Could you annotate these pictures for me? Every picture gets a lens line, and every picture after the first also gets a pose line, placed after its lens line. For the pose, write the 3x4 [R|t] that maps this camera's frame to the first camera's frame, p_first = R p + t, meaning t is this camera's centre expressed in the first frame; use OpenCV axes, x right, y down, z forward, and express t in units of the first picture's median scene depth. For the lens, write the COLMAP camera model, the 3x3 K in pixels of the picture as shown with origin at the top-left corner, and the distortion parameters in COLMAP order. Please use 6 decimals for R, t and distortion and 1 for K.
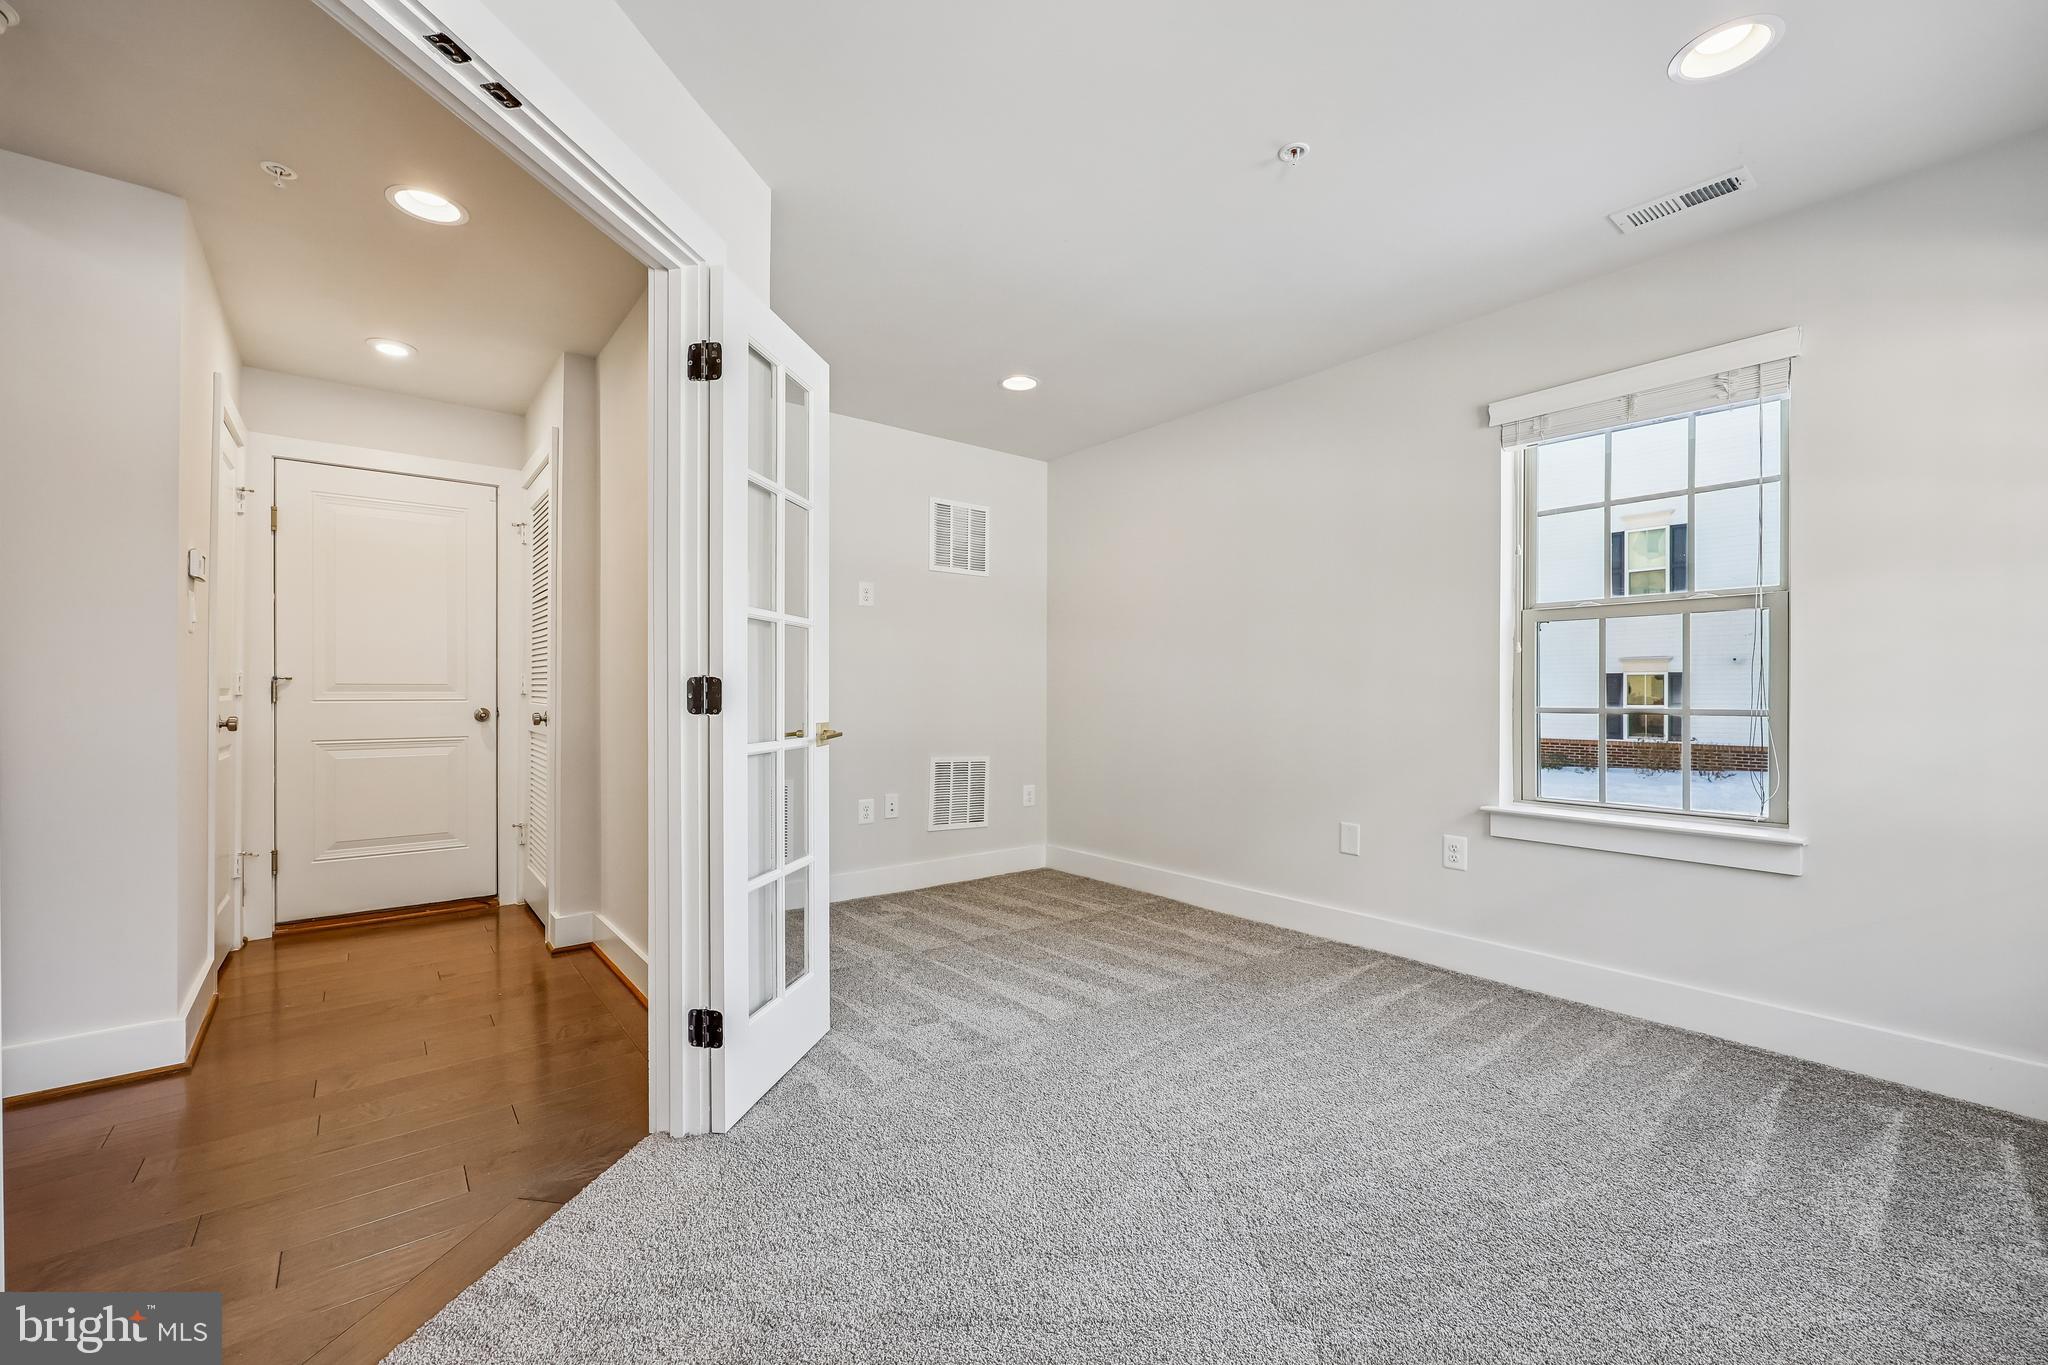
lens RADIAL K [[823.2, 0, 1036.7], [0, 823.2, 690.6], [0, 0, 1]] dist [-0.001794, 0.000495]
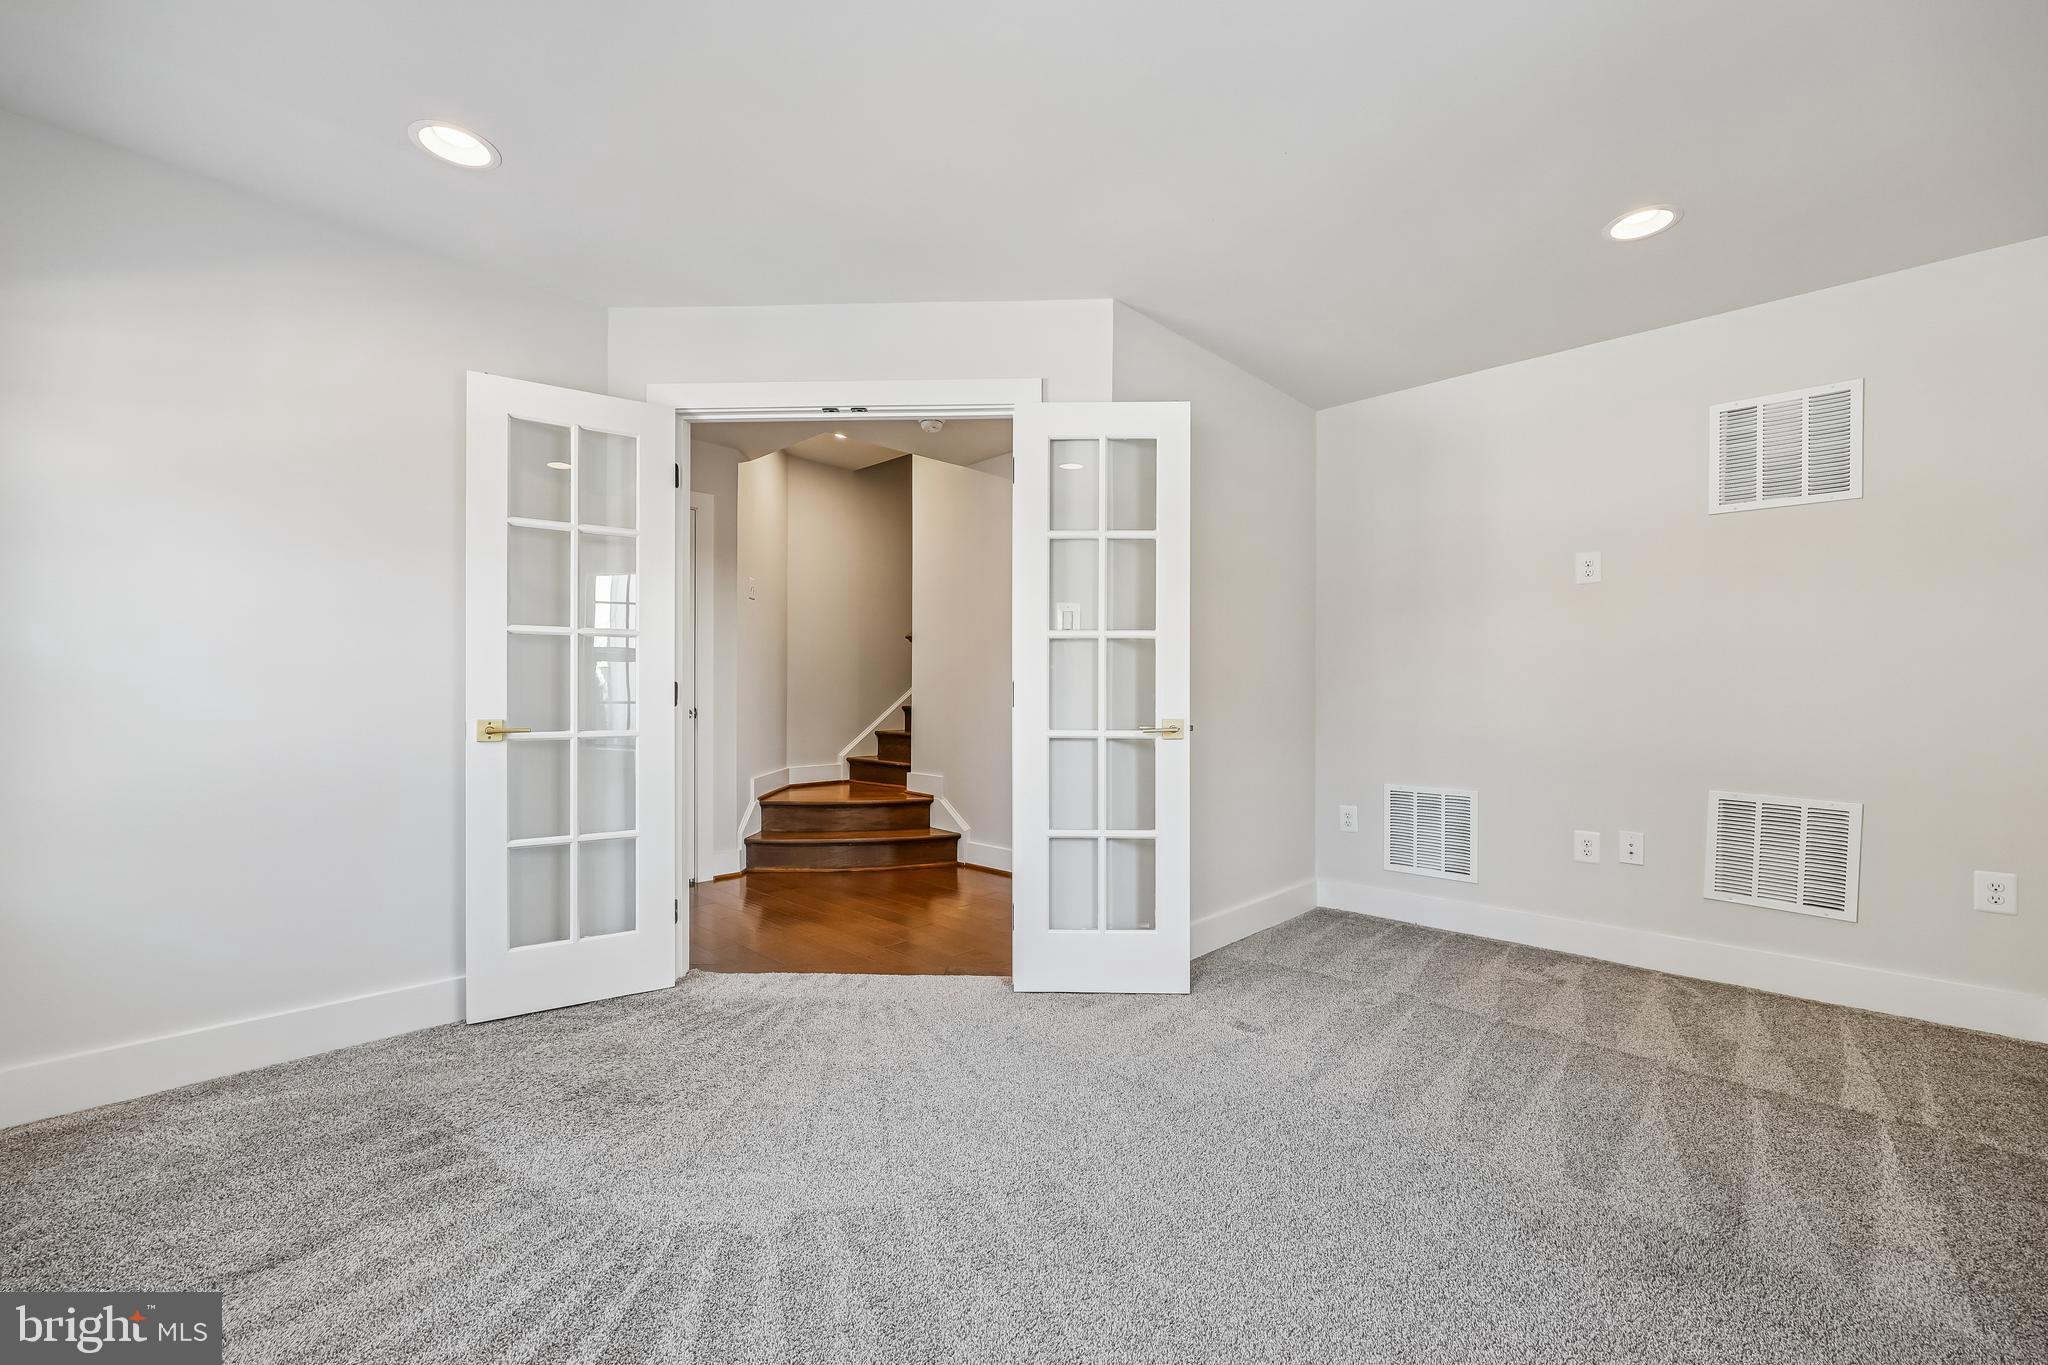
lens RADIAL K [[823.2, 0, 1036.7], [0, 823.2, 690.6], [0, 0, 1]] dist [-0.001794, 0.000495]
pose [[0.143817, -0.001225, -0.989603, 0.458004], [0.001817, 0.999998, -0.000974, -0.001088], [0.989603, -0.001658, 0.143819, 0.349261]]
